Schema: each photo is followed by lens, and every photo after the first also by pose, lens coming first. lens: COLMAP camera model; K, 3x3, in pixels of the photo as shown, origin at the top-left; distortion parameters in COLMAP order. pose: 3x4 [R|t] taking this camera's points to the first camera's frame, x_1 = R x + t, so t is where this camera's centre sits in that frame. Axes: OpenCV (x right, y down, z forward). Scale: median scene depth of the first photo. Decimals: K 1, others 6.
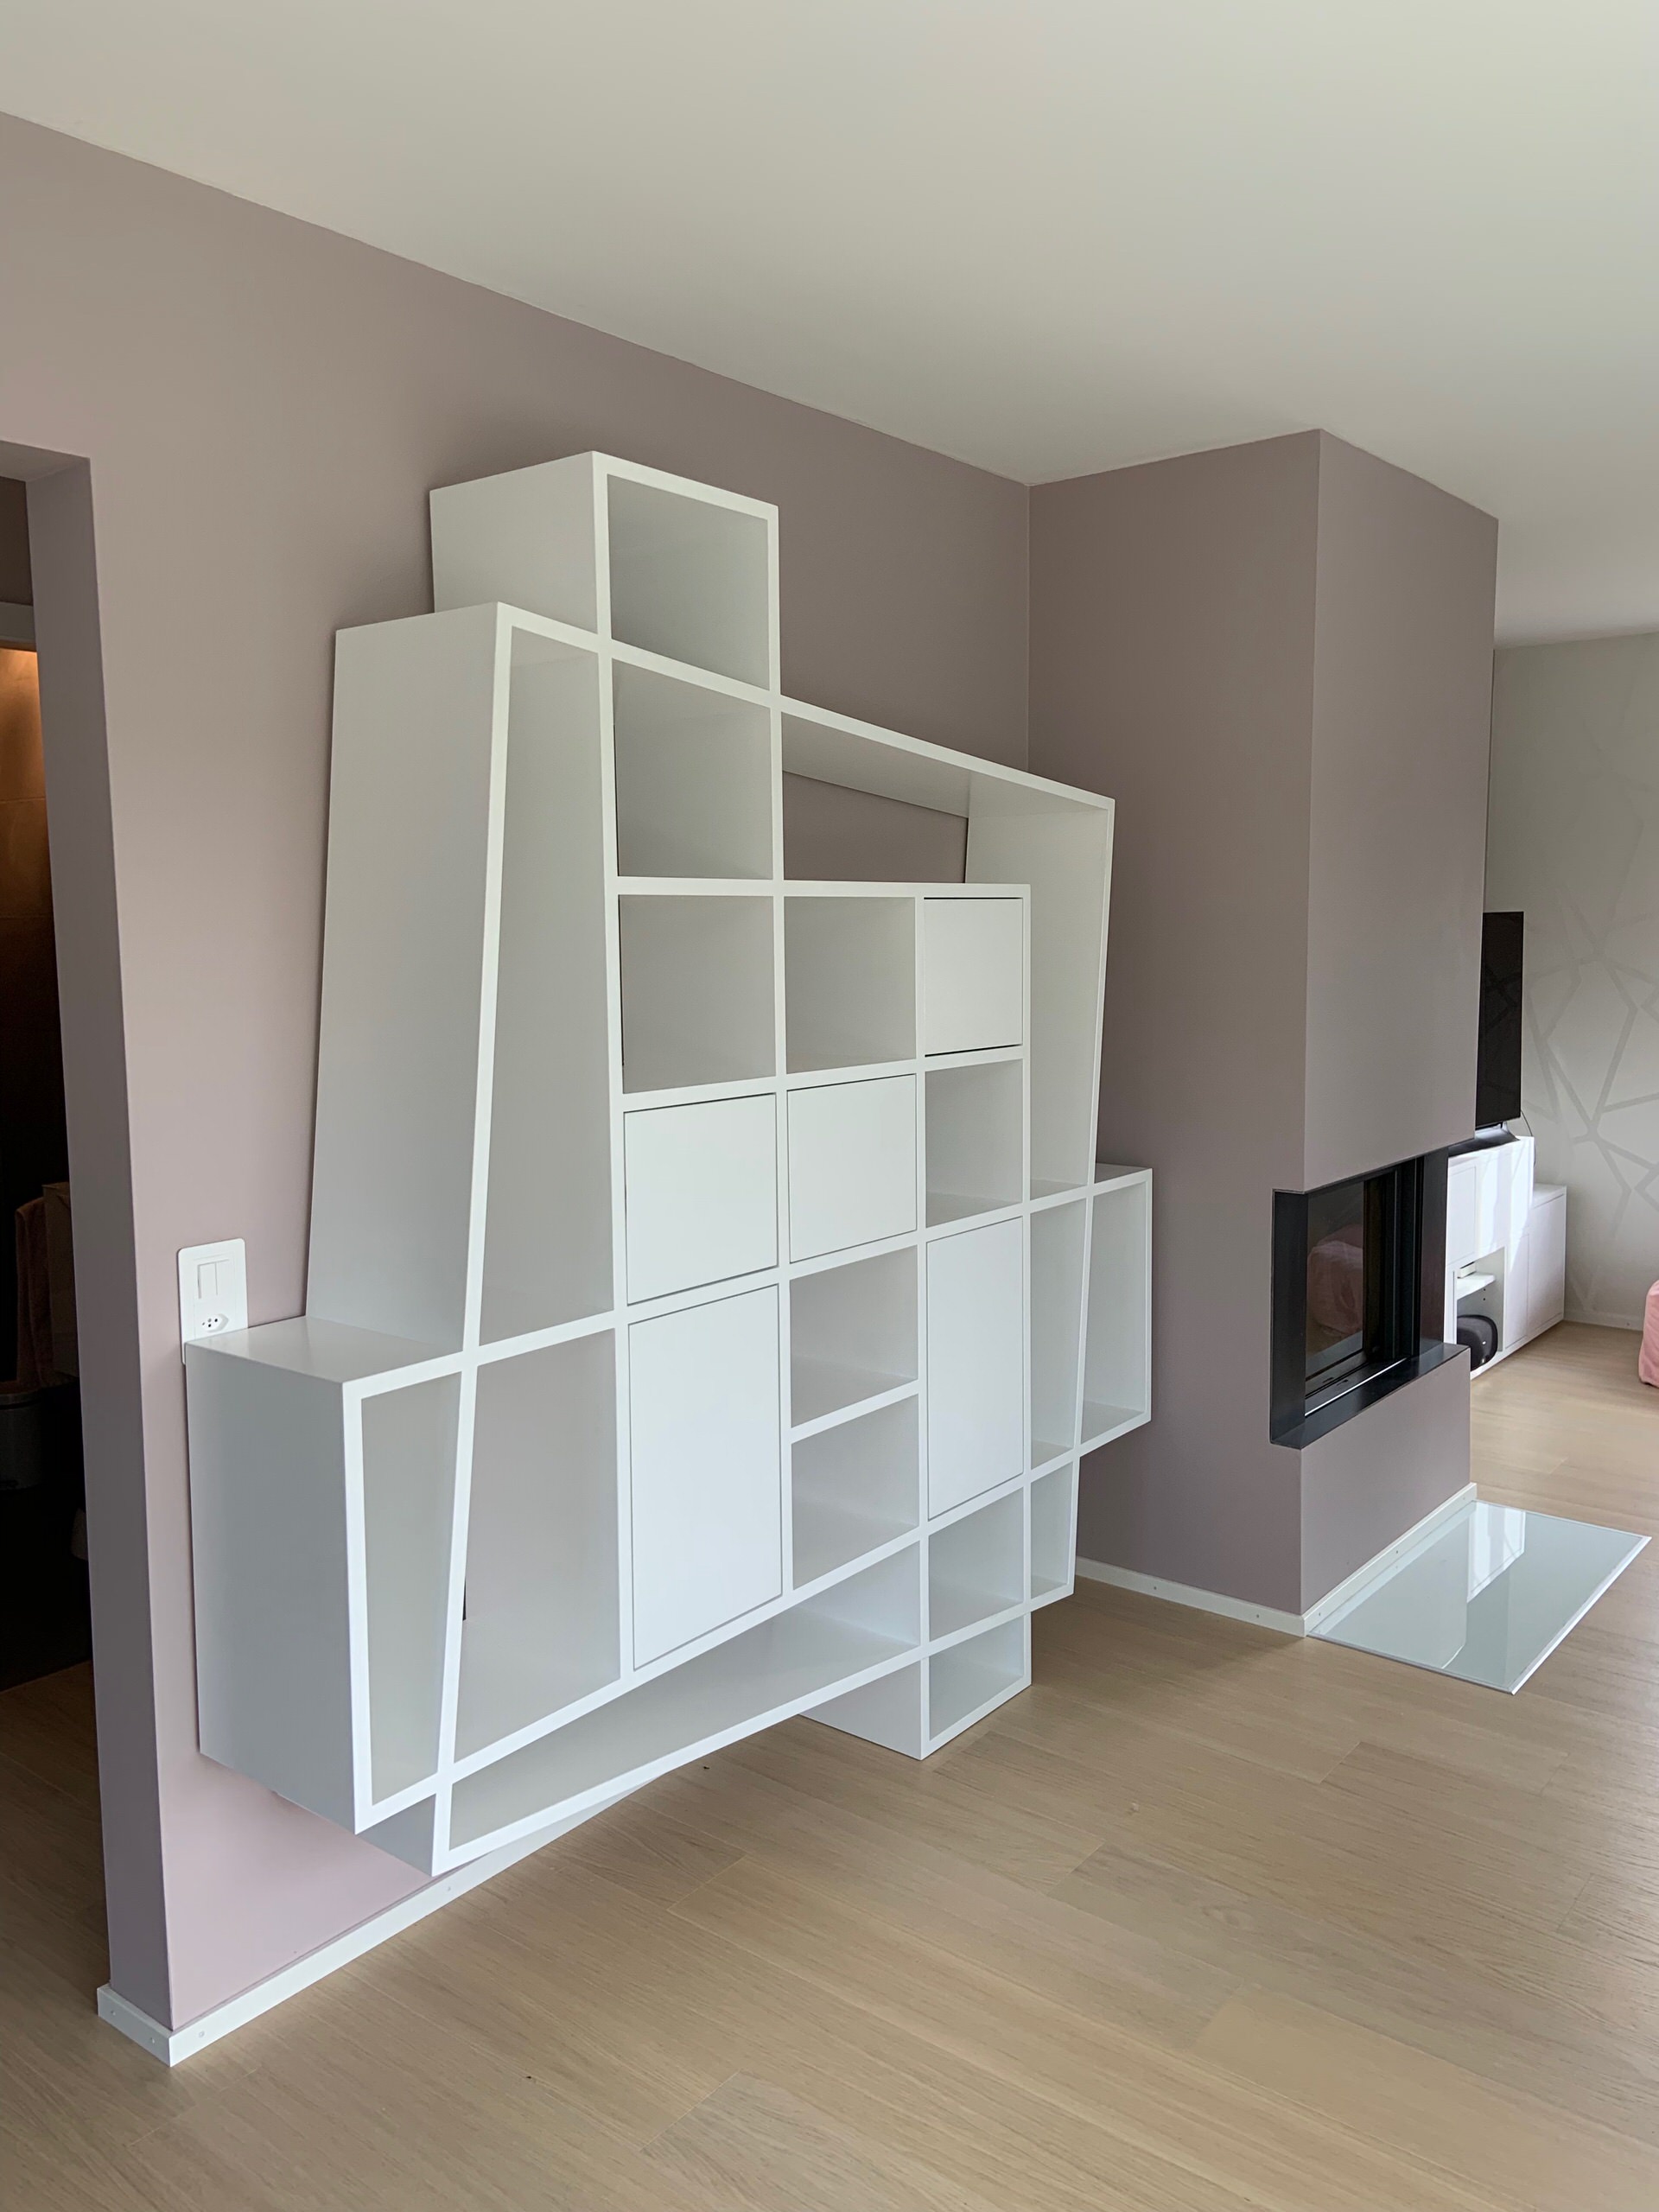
lens RADIAL K [[1667.1, 0, 843.6], [0, 1667.1, 1090.9], [0, 0, 1]] dist [0.094928, -0.060593]
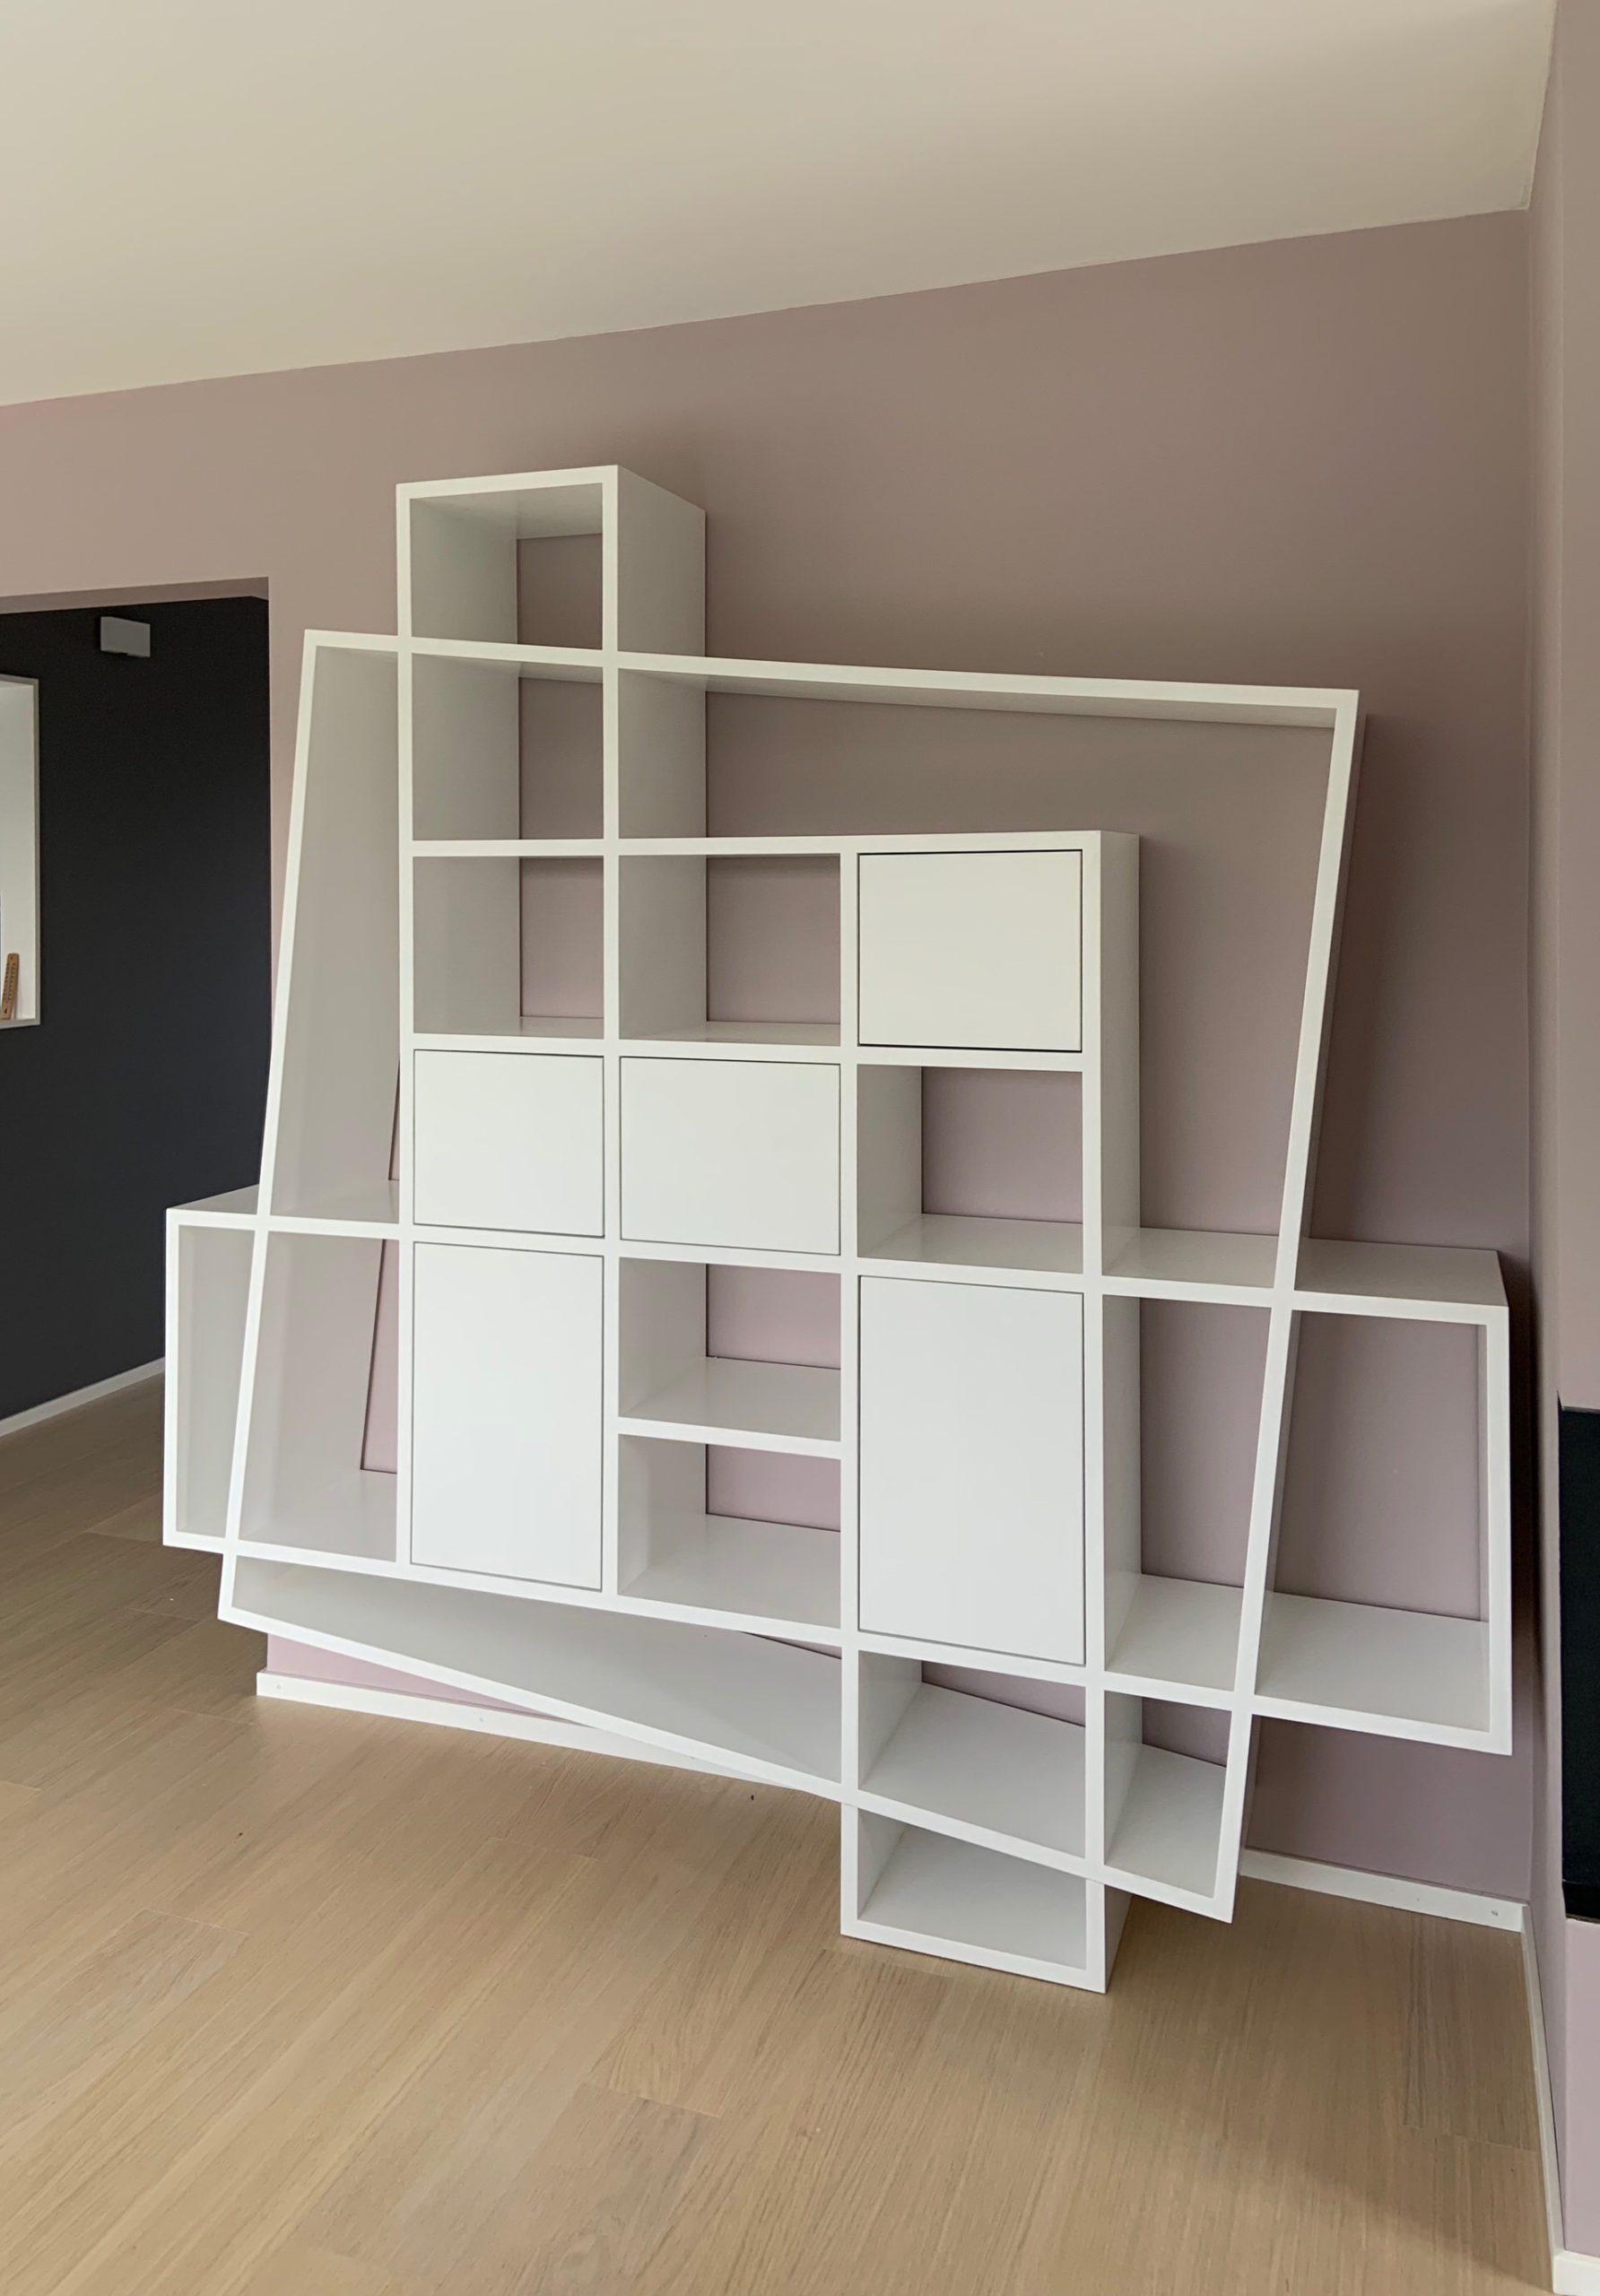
lens RADIAL K [[1724.8, 0, 802.9], [0, 1724.8, 920.8], [0, 0, 1]] dist [0.063379, -0.003846]
pose [[0.308135, 0.023170, -0.951060, 0.850030], [-0.098467, 0.995111, -0.007659, -0.072580], [0.946233, 0.096008, 0.308910, 0.709538]]
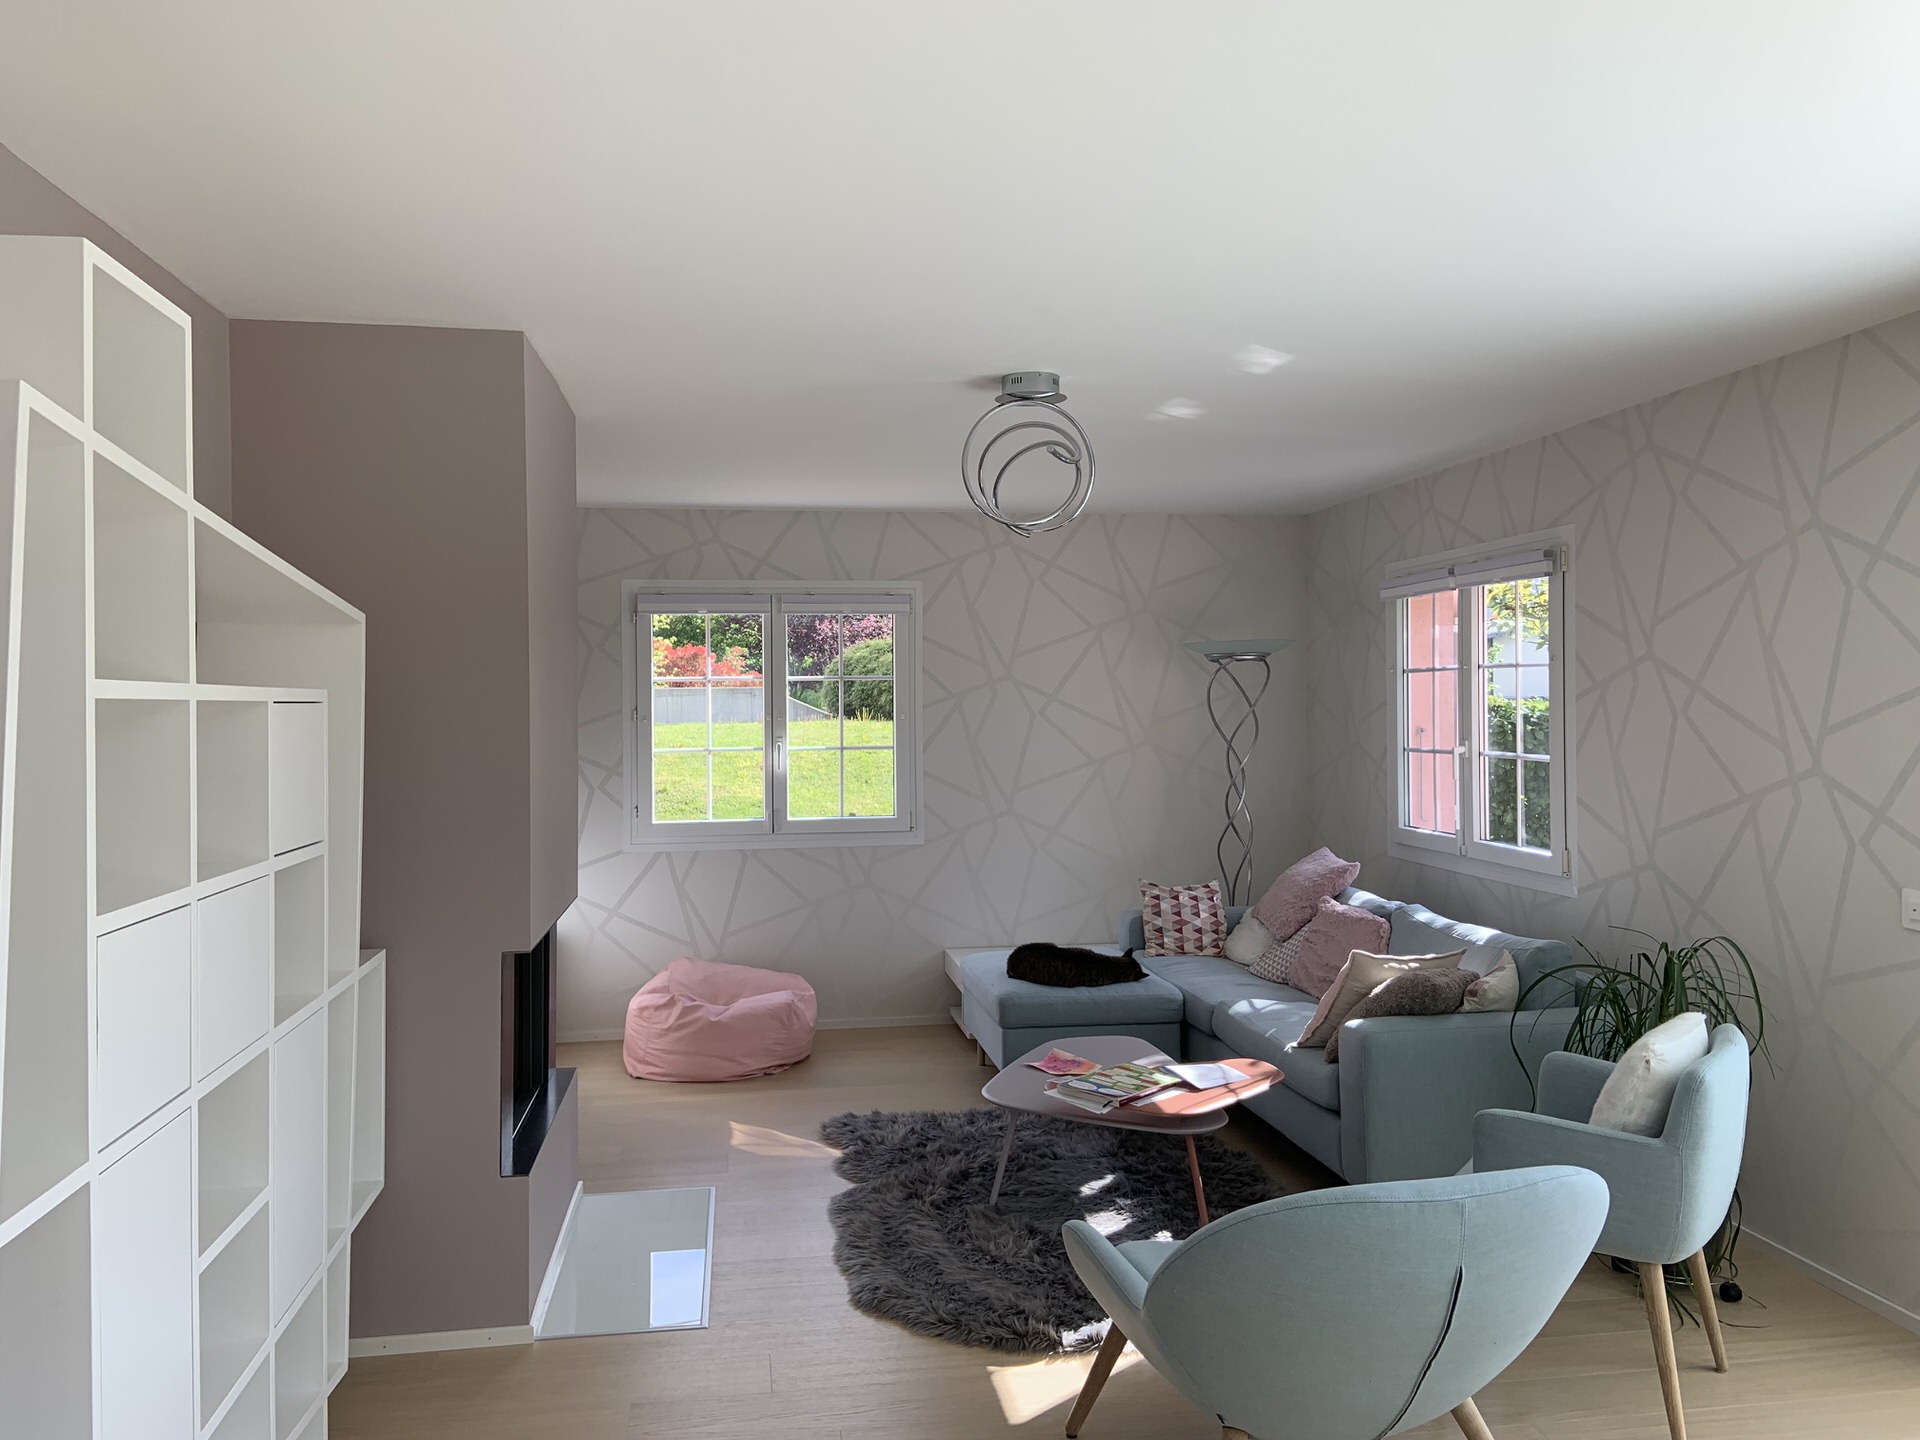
lens RADIAL K [[1447.0, 0, 960.0], [0, 1447.0, 720.0], [0, 0, 1]] dist [0.094928, -0.060593]
pose [[0.679307, -0.001792, 0.733852, -0.327599], [0.074420, 0.995010, -0.066458, -0.012636], [-0.730071, 0.099759, 0.676050, 0.079999]]
